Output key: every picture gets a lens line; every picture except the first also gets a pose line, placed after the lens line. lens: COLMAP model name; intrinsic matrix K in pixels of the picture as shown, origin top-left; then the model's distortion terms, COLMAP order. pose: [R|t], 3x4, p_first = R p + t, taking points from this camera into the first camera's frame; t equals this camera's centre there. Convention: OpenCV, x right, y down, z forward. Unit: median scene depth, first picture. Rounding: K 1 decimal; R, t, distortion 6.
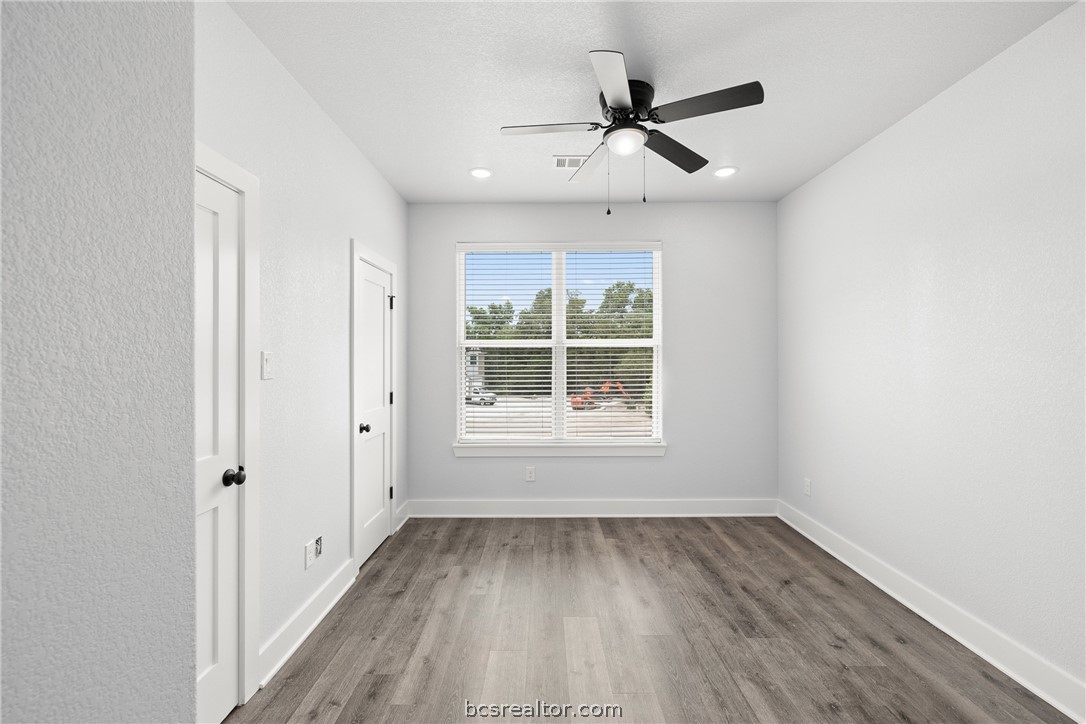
lens RADIAL K [[460.1, 0, 539.8], [0, 460.1, 365.4], [0, 0, 1]] dist [0.000398, 0.000565]
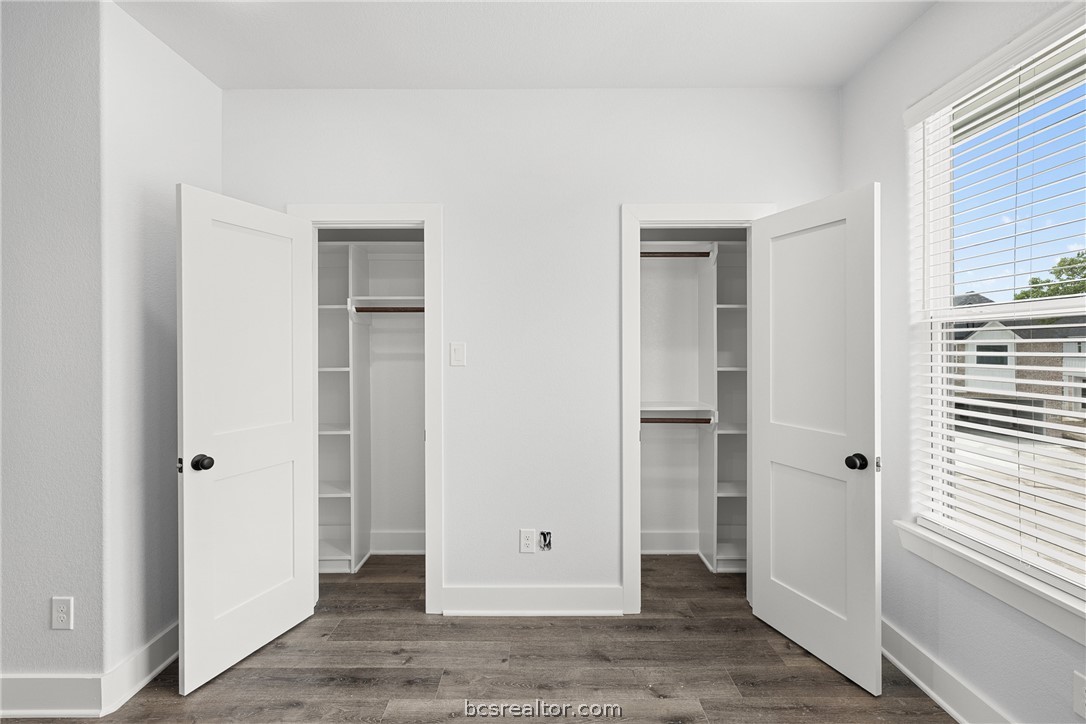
lens RADIAL K [[460.1, 0, 539.8], [0, 460.1, 365.4], [0, 0, 1]] dist [0.000398, 0.000565]
pose [[-0.003496, 0.038365, -0.999258, 0.418840], [-0.008269, 0.999229, 0.038393, -0.011148], [0.999960, 0.008397, -0.003176, 0.876198]]
